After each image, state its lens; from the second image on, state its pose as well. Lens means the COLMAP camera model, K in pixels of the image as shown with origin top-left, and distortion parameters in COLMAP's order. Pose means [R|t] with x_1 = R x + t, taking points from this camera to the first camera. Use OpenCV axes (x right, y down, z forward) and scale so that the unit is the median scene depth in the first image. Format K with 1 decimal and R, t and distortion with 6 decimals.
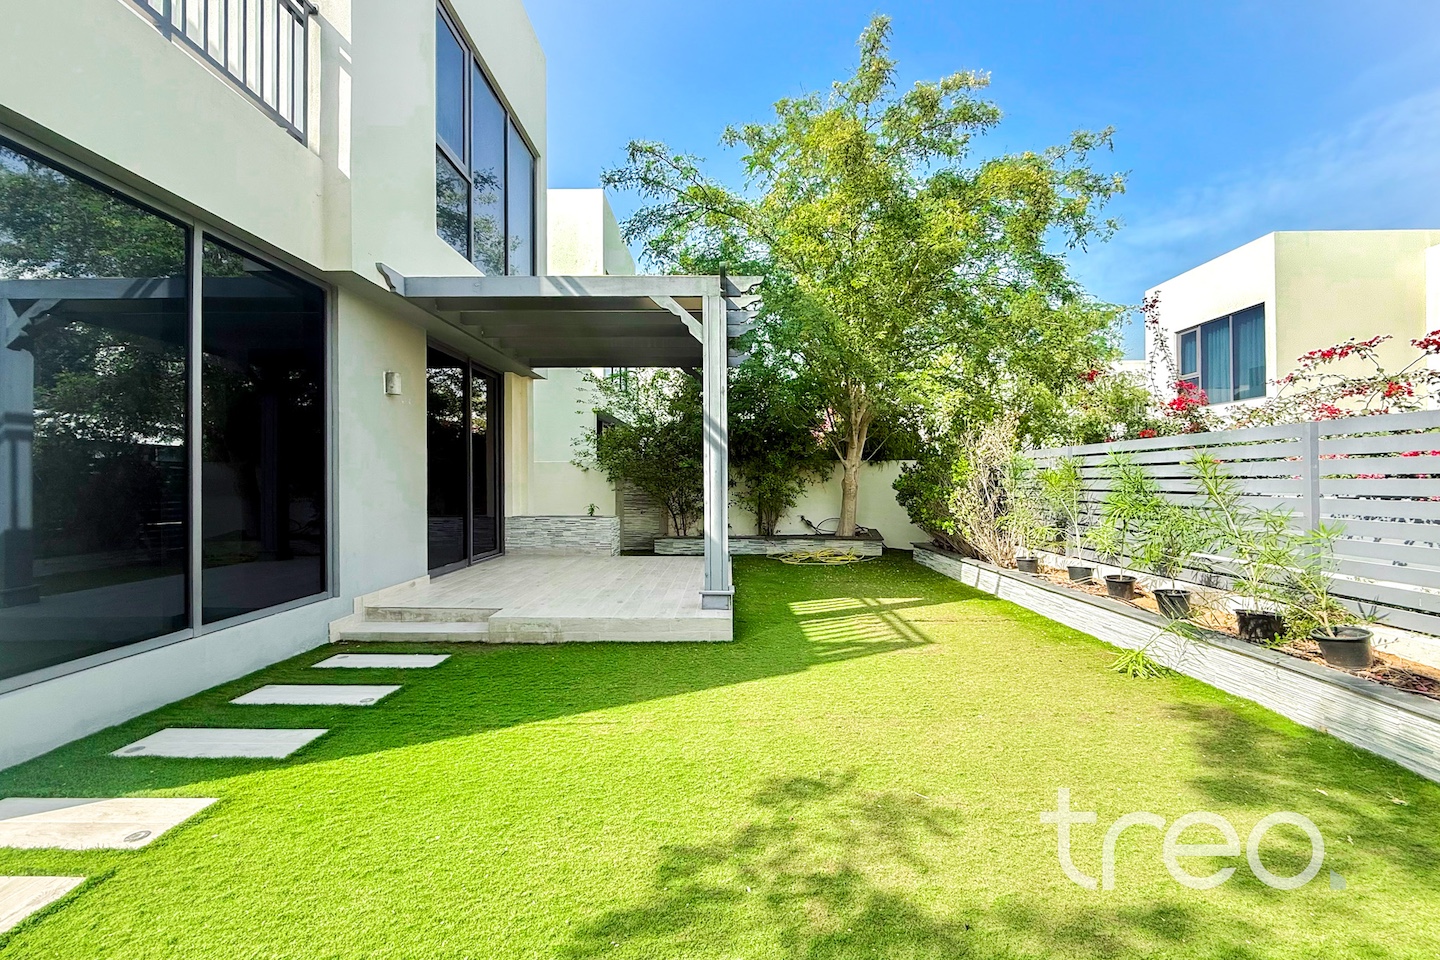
lens RADIAL K [[584.4, 0, 721.9], [0, 584.4, 473.7], [0, 0, 1]] dist [0.000114, -0.000769]
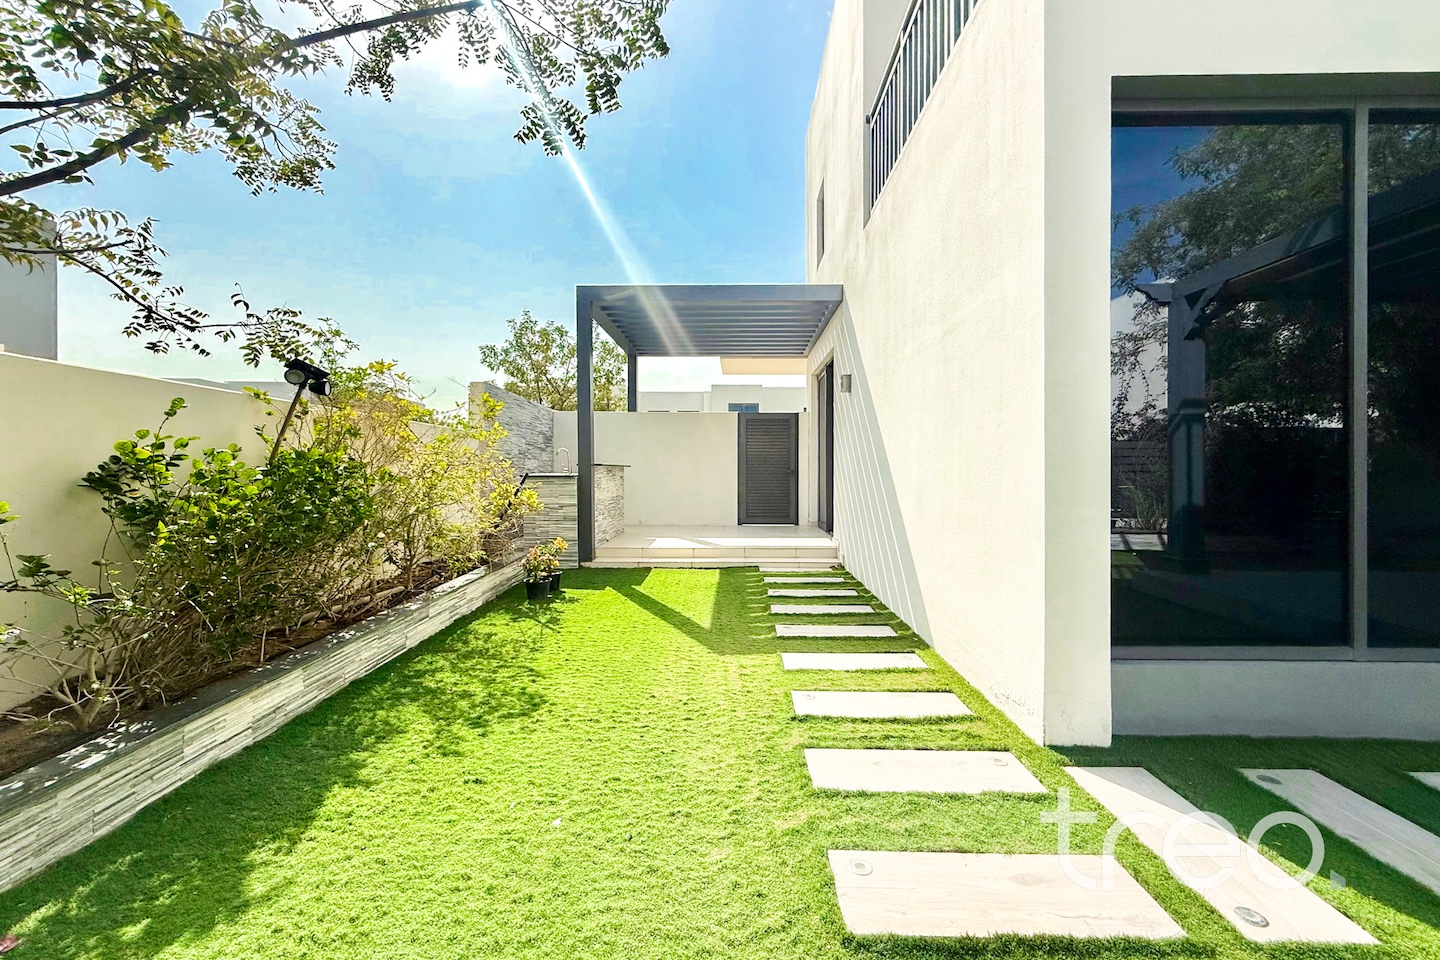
lens RADIAL K [[584.4, 0, 732.5], [0, 584.4, 474.6], [0, 0, 1]] dist [0.000114, -0.000769]
pose [[-0.004747, 0.007875, -0.999958, -0.146213], [0.015012, 0.999857, 0.007803, 0.025717], [0.999876, -0.014974, -0.004864, 0.197064]]
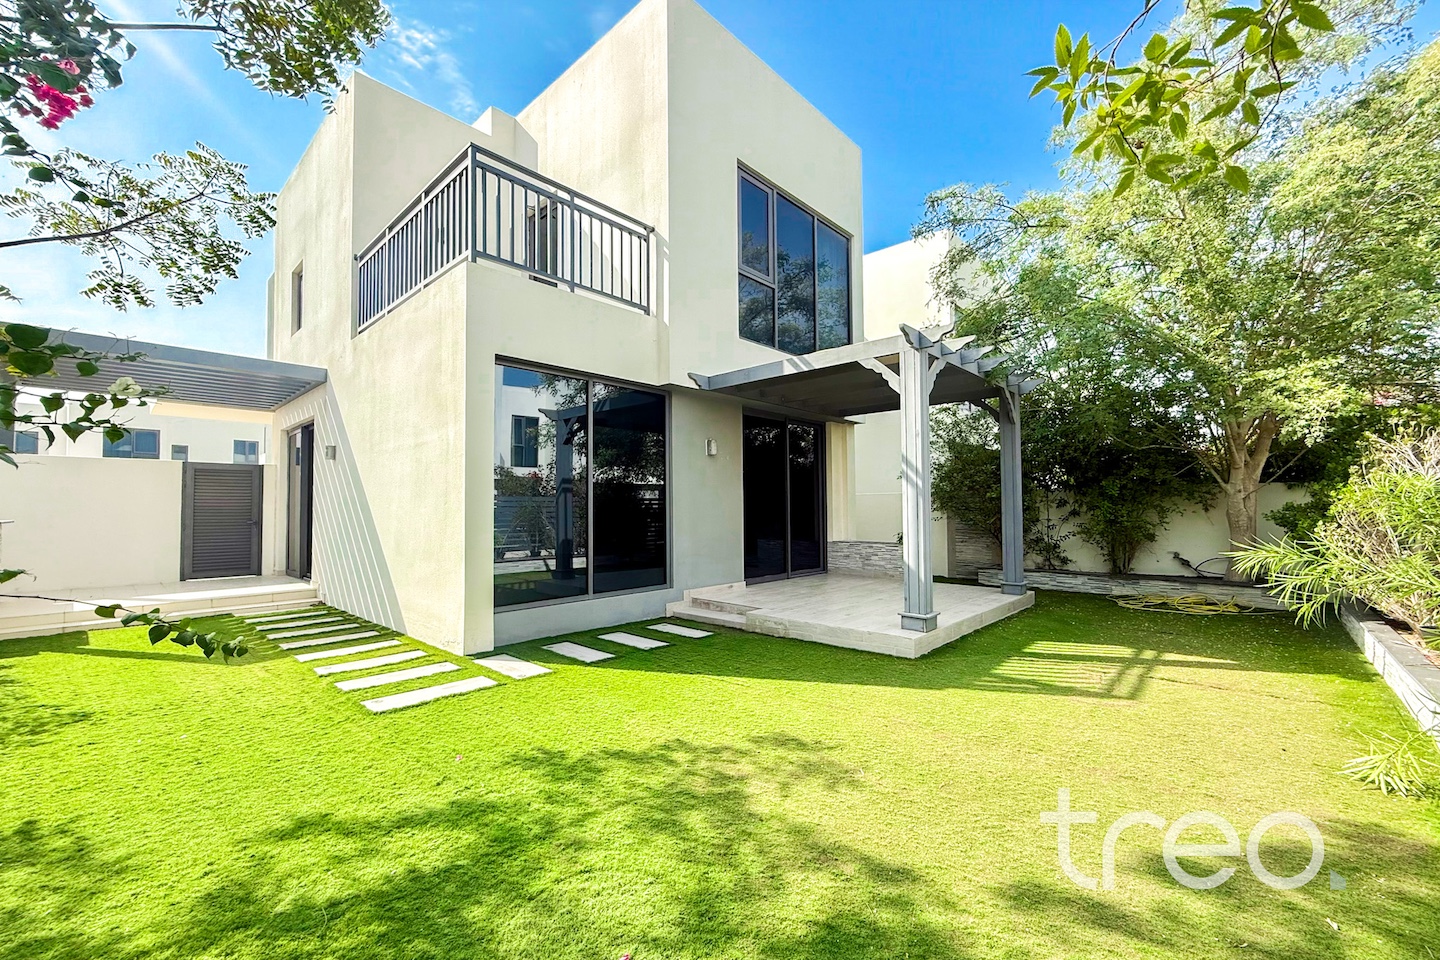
lens RADIAL K [[584.4, 0, 727.0], [0, 584.4, 485.2], [0, 0, 1]] dist [0.000114, -0.000769]
pose [[0.741895, -0.031536, -0.669774, 0.635675], [0.015770, 0.999438, -0.029590, -0.022413], [0.670330, 0.011390, 0.741976, -0.089422]]
